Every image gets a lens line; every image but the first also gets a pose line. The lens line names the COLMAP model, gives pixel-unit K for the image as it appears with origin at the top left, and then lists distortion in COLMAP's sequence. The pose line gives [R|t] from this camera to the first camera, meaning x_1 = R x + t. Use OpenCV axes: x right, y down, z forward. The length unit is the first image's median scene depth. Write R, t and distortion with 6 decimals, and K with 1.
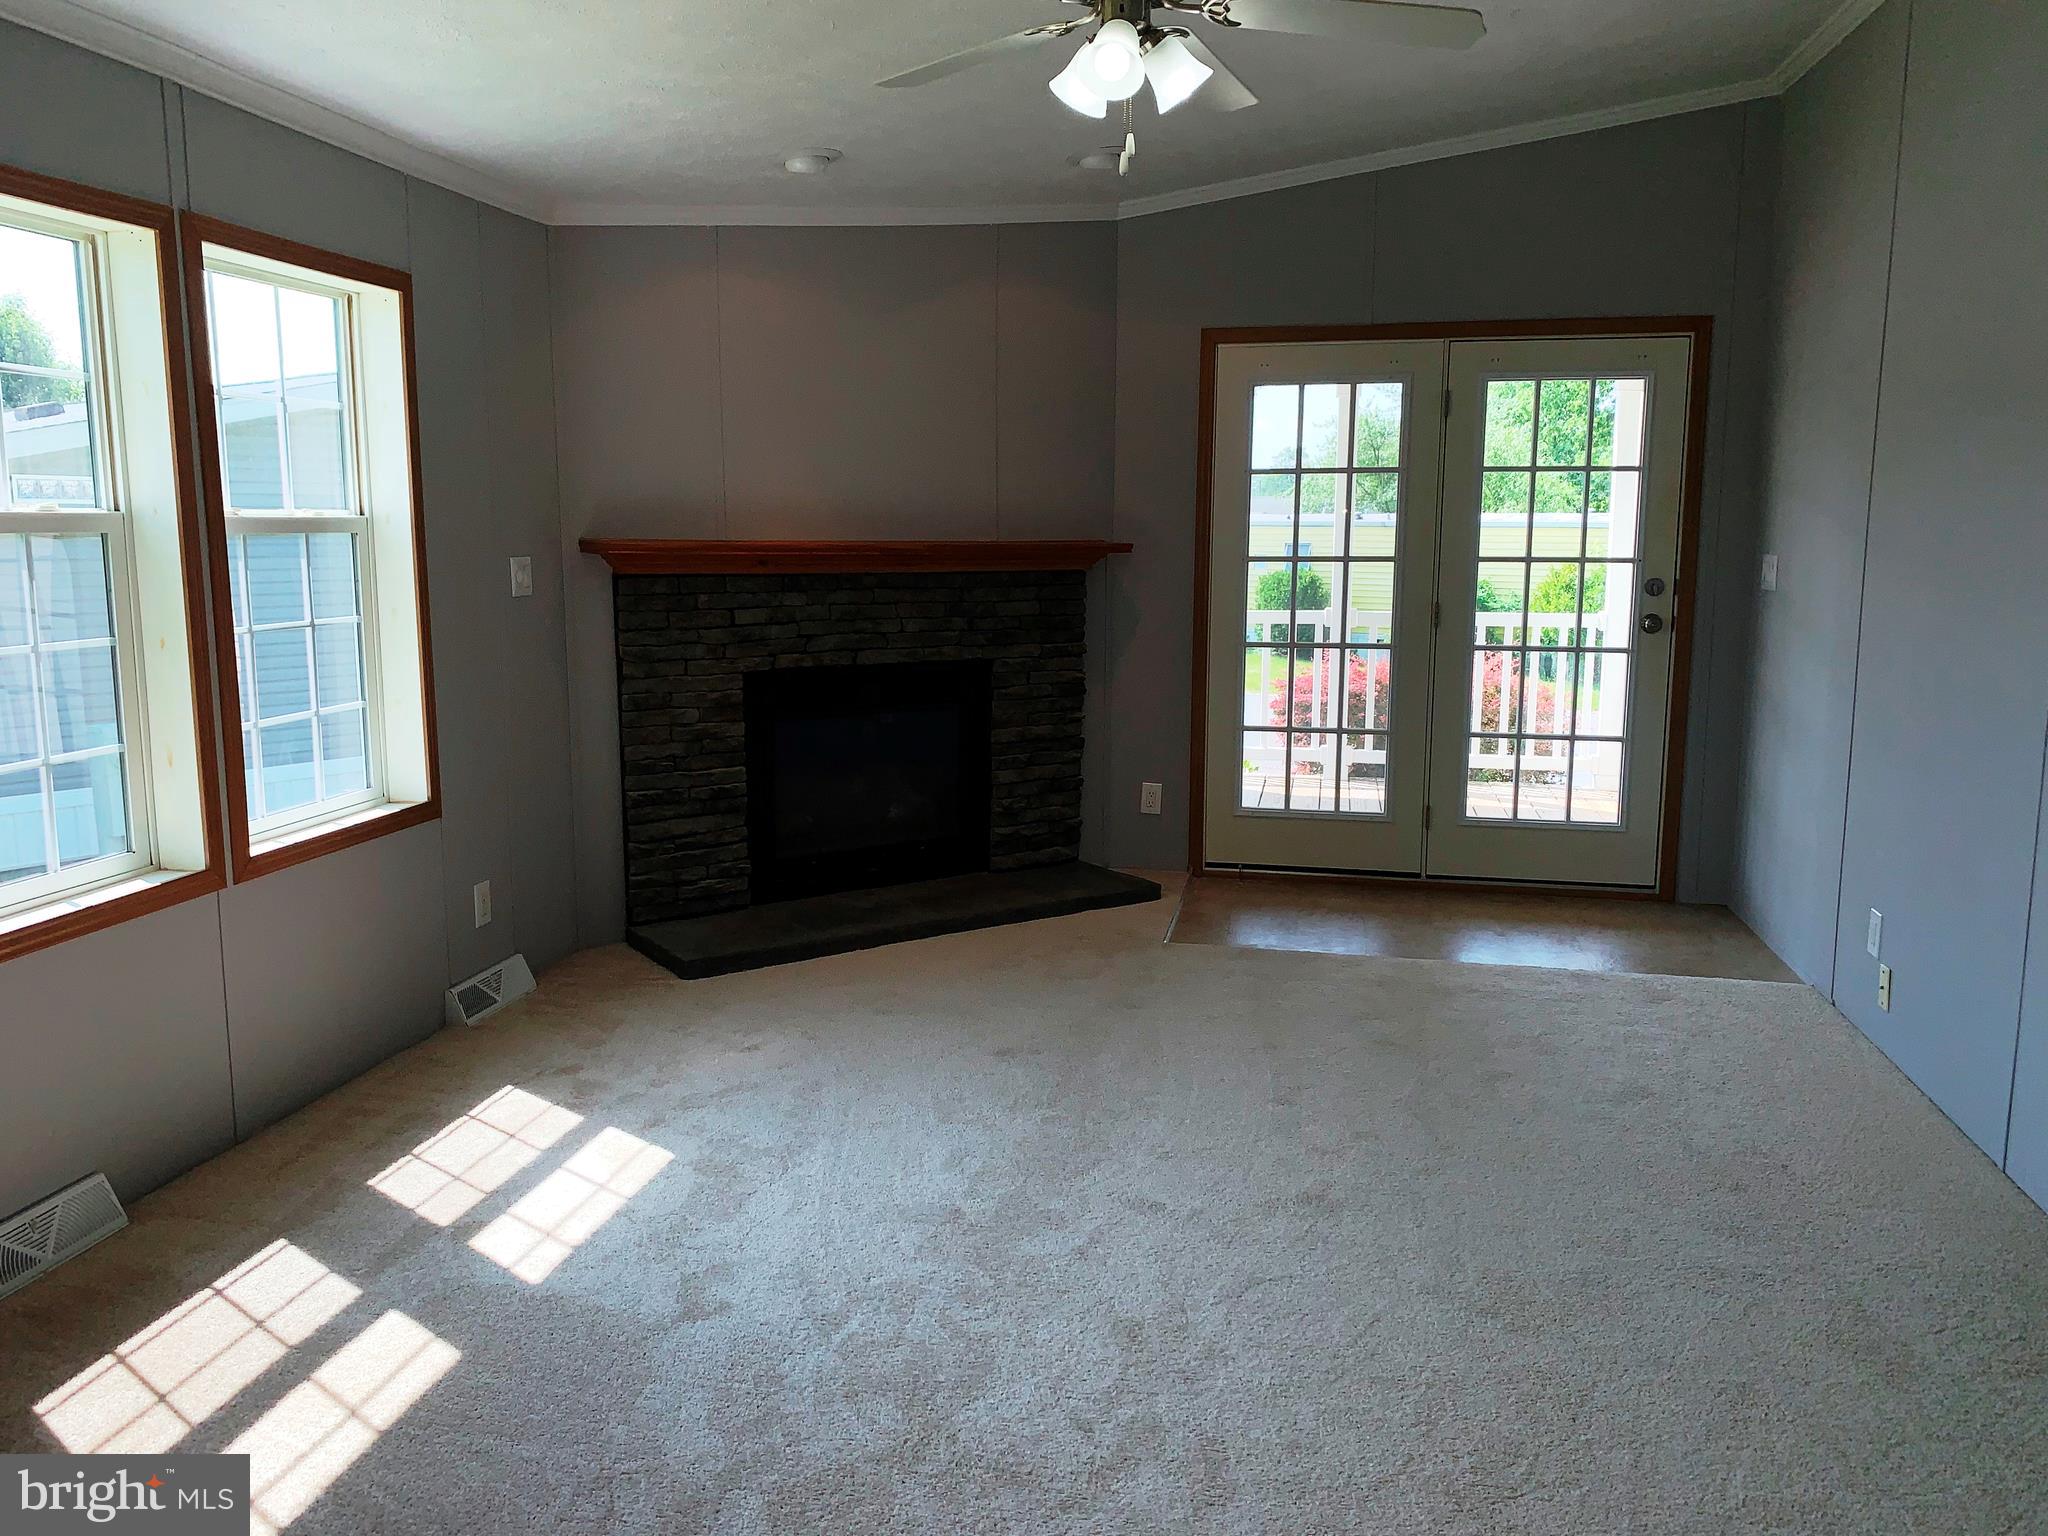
lens RADIAL K [[1570.7, 0, 1020.6], [0, 1570.7, 774.9], [0, 0, 1]] dist [0.057093, -0.058879]
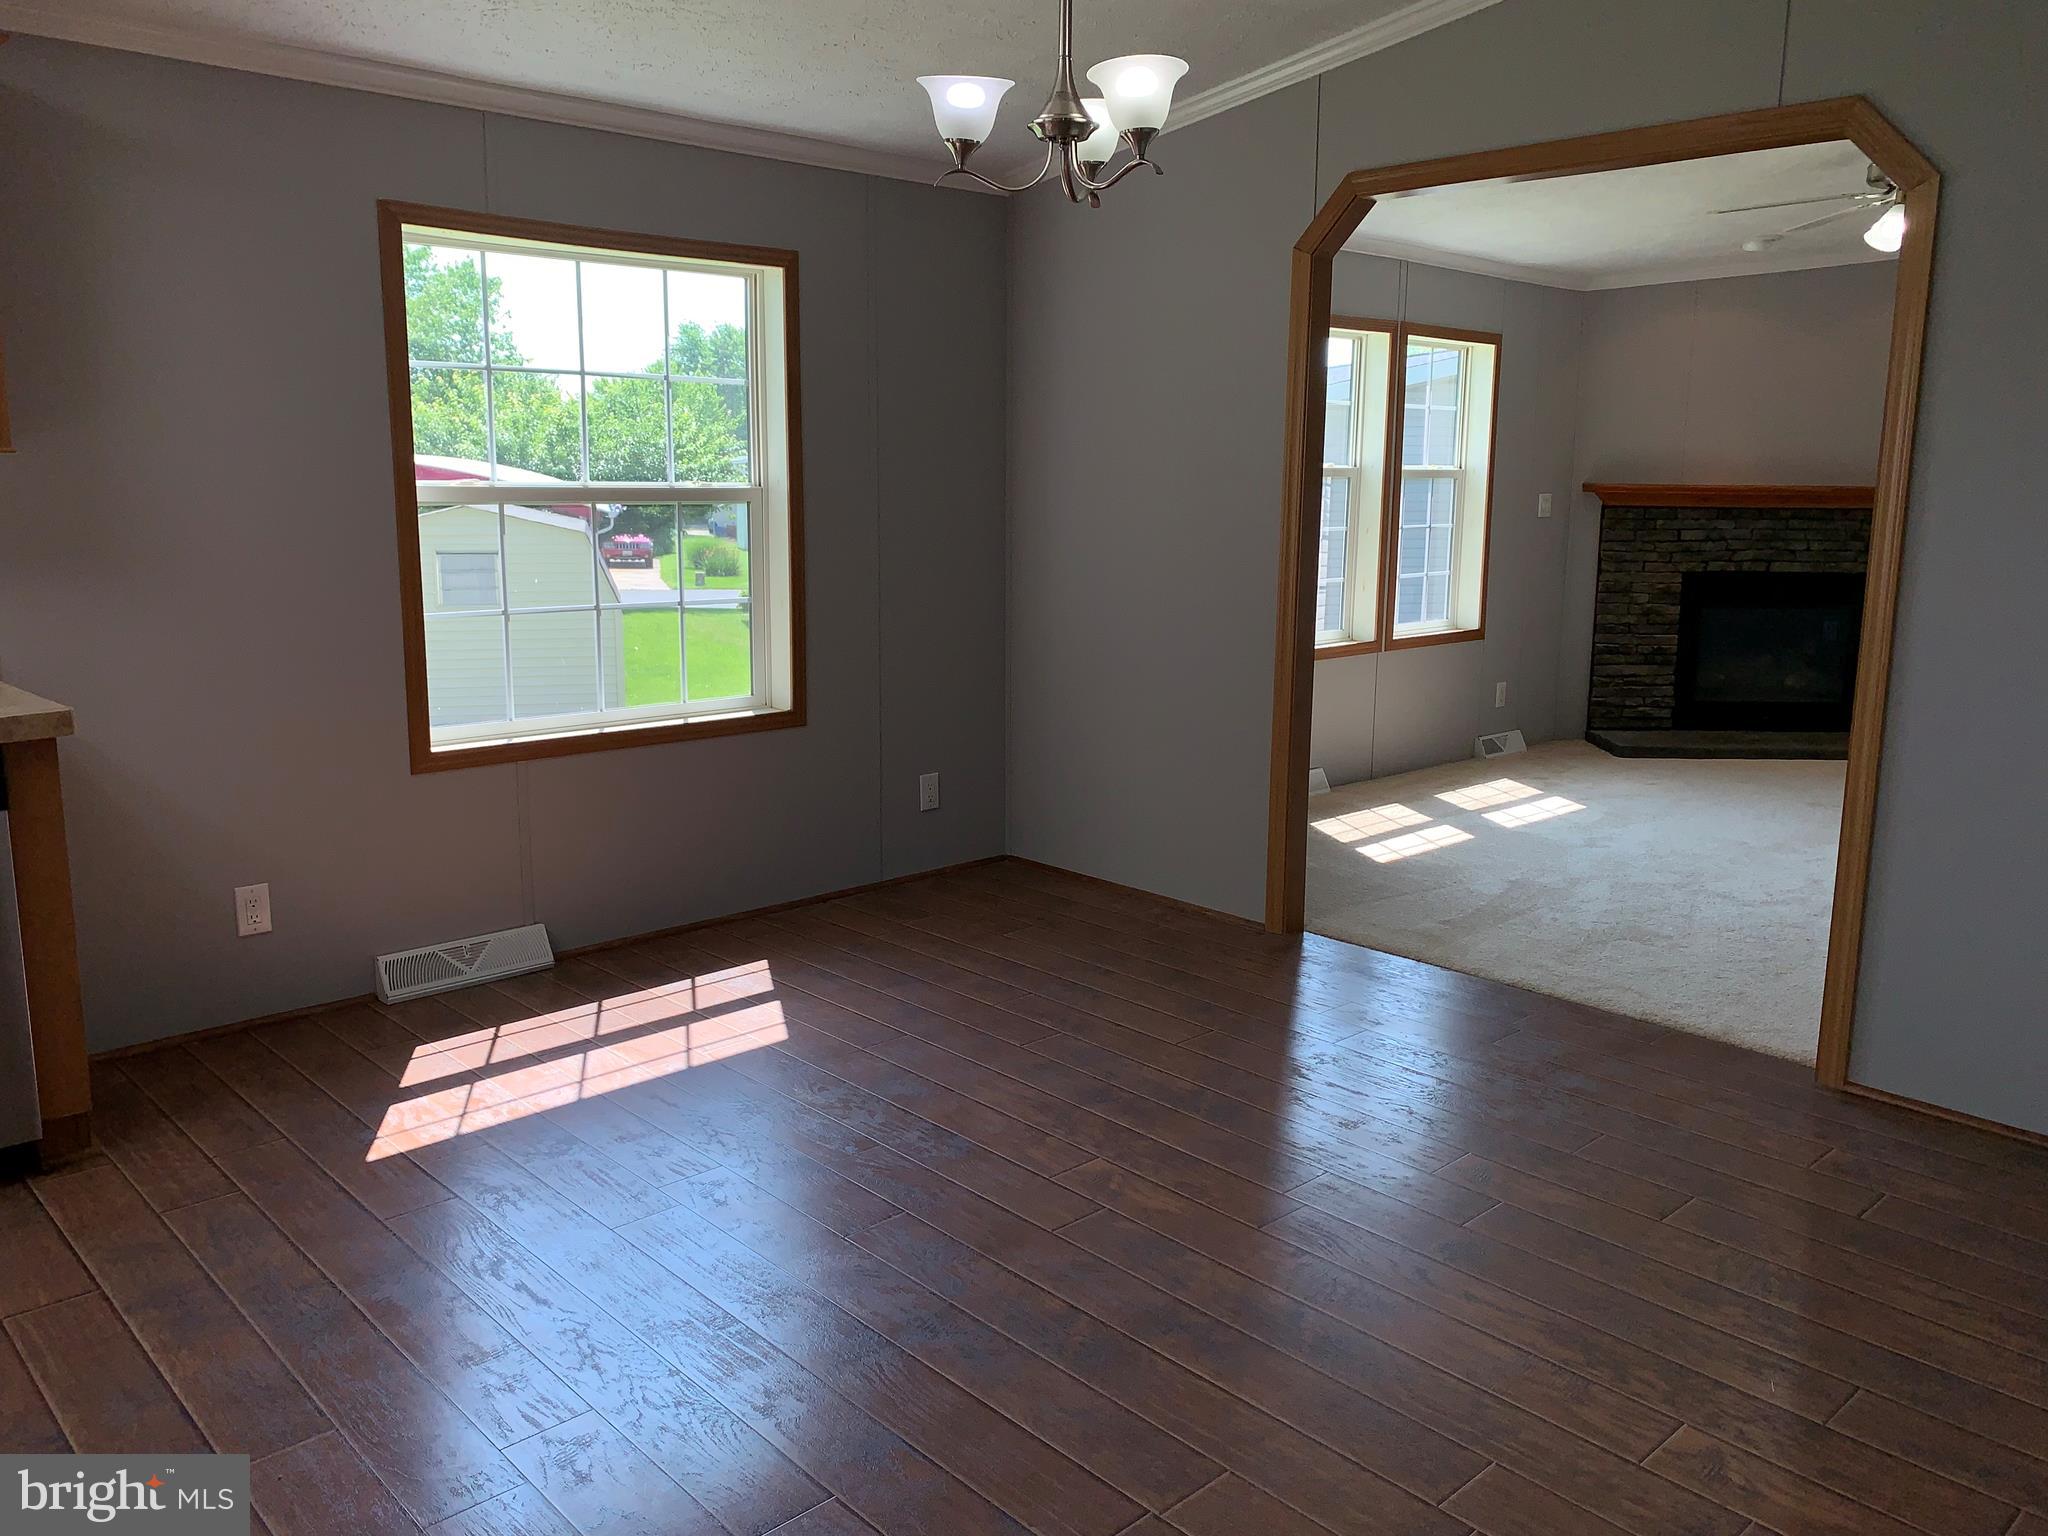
lens RADIAL K [[1570.7, 0, 1063.2], [0, 1570.7, 774.7], [0, 0, 1]] dist [0.057093, -0.058879]
pose [[0.823193, 0.105489, -0.557876, 0.198959], [-0.095604, 0.994312, 0.046944, 0.111613], [0.559655, 0.014691, 0.828596, -0.583181]]
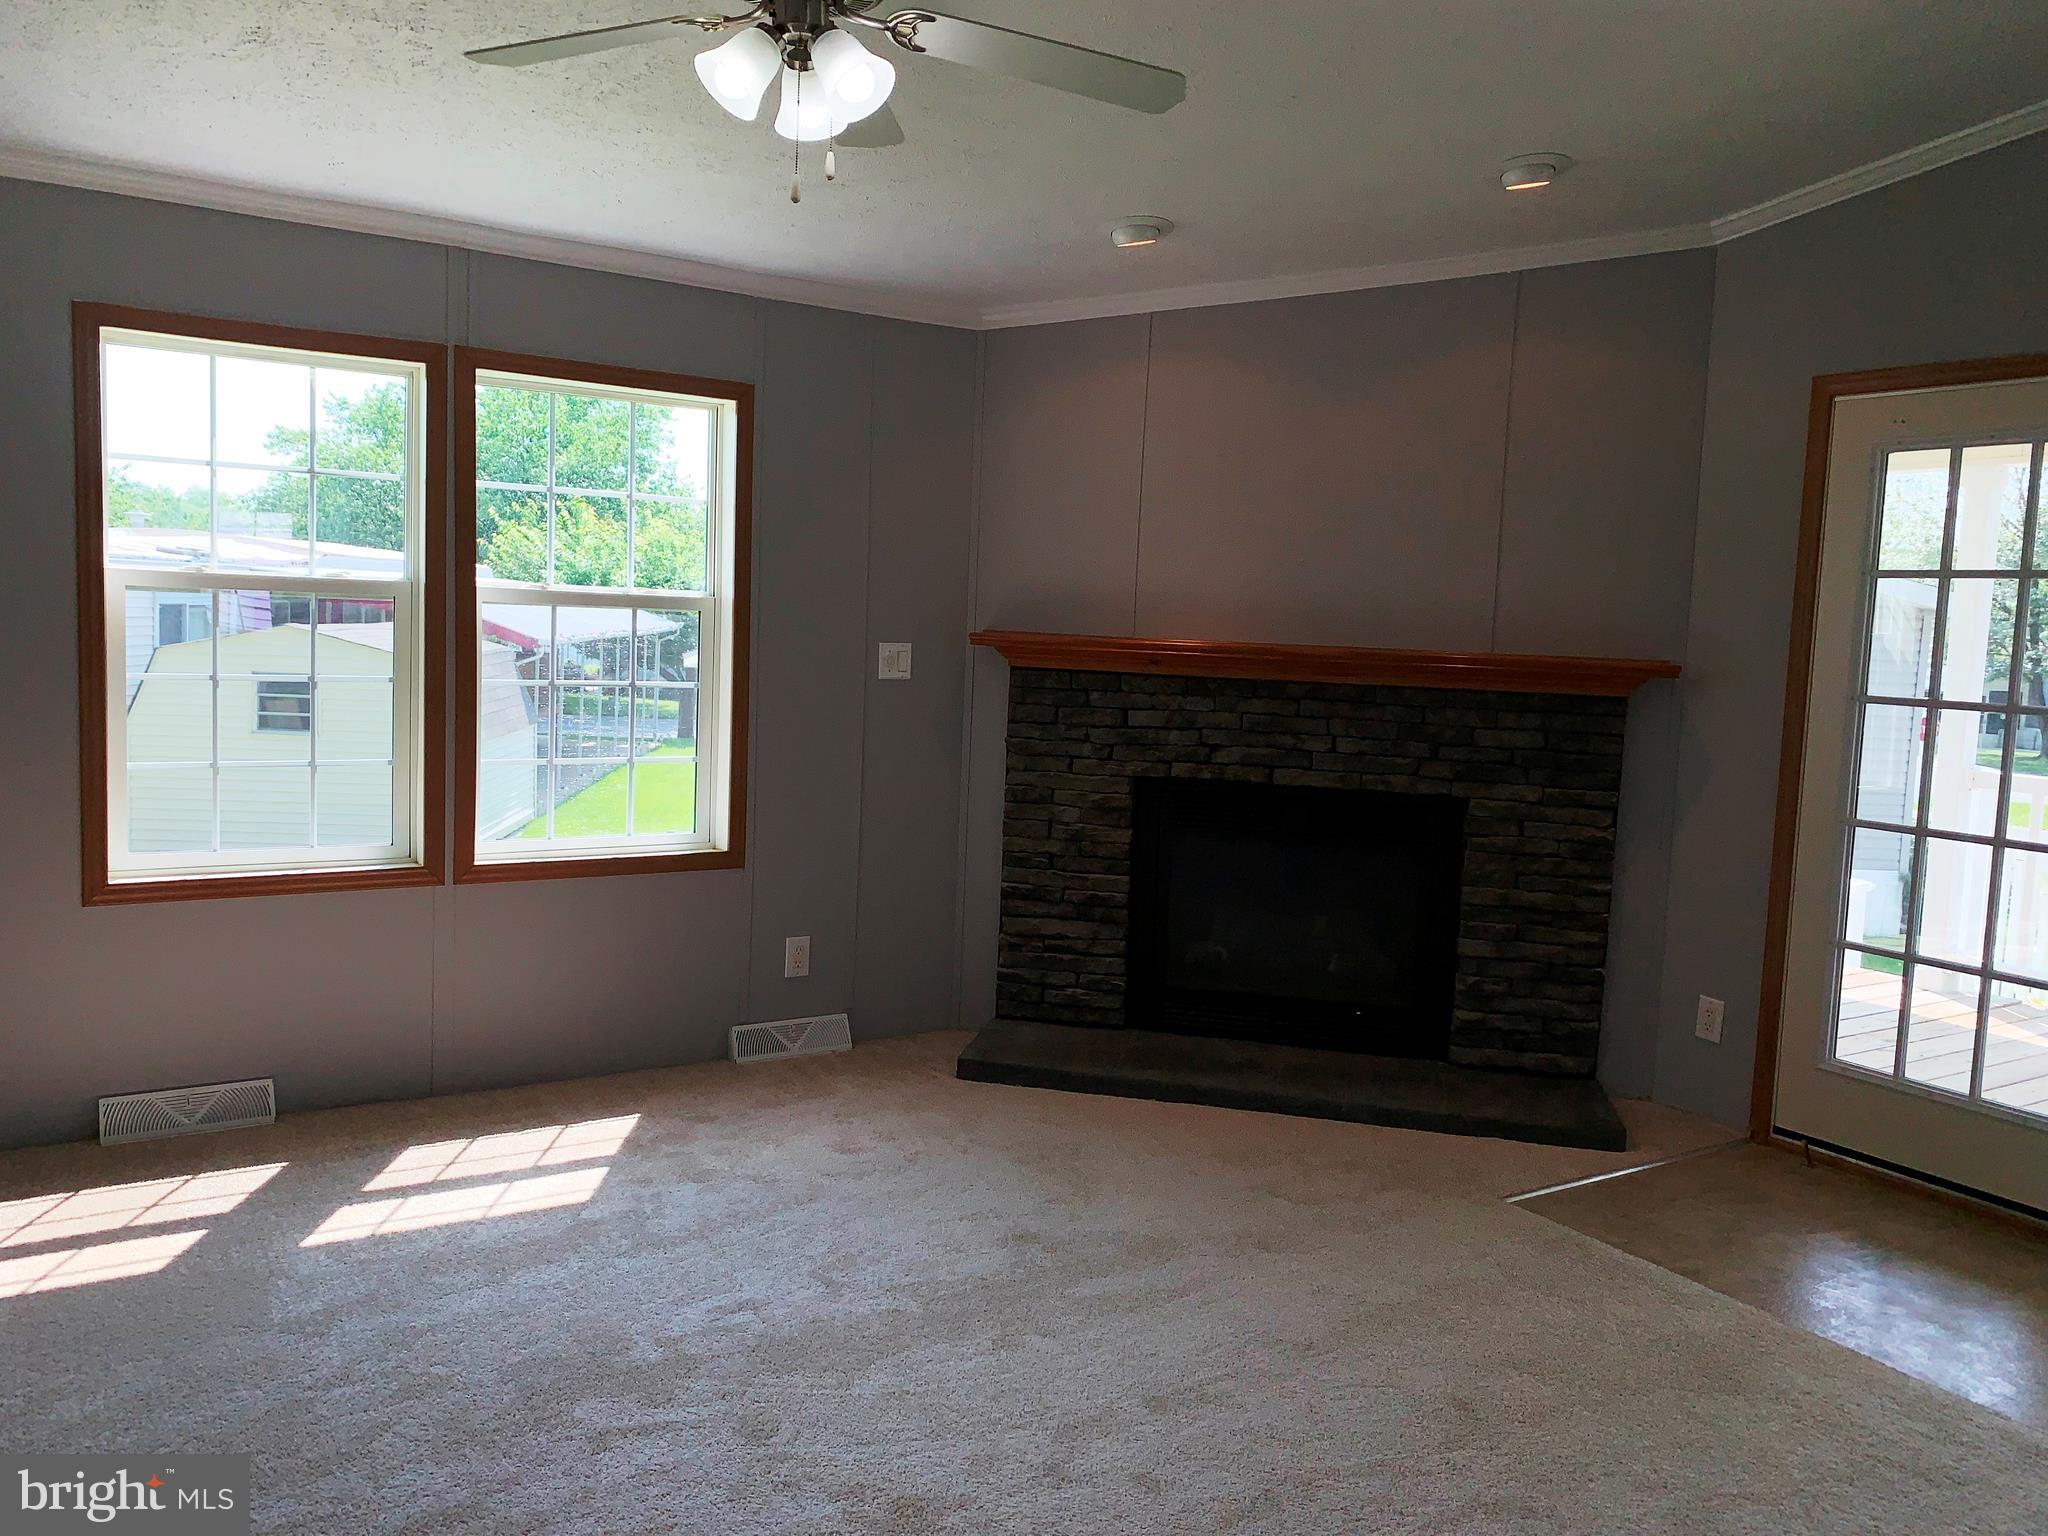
lens RADIAL K [[1525.9, 0, 958.9], [0, 1525.9, 729.5], [0, 0, 1]] dist [0.007454, -0.025620]
pose [[0.667636, 0.078464, -0.740342, 0.415508], [-0.155866, 0.987124, -0.035940, -0.042888], [0.727989, 0.139389, 0.671269, 0.300930]]
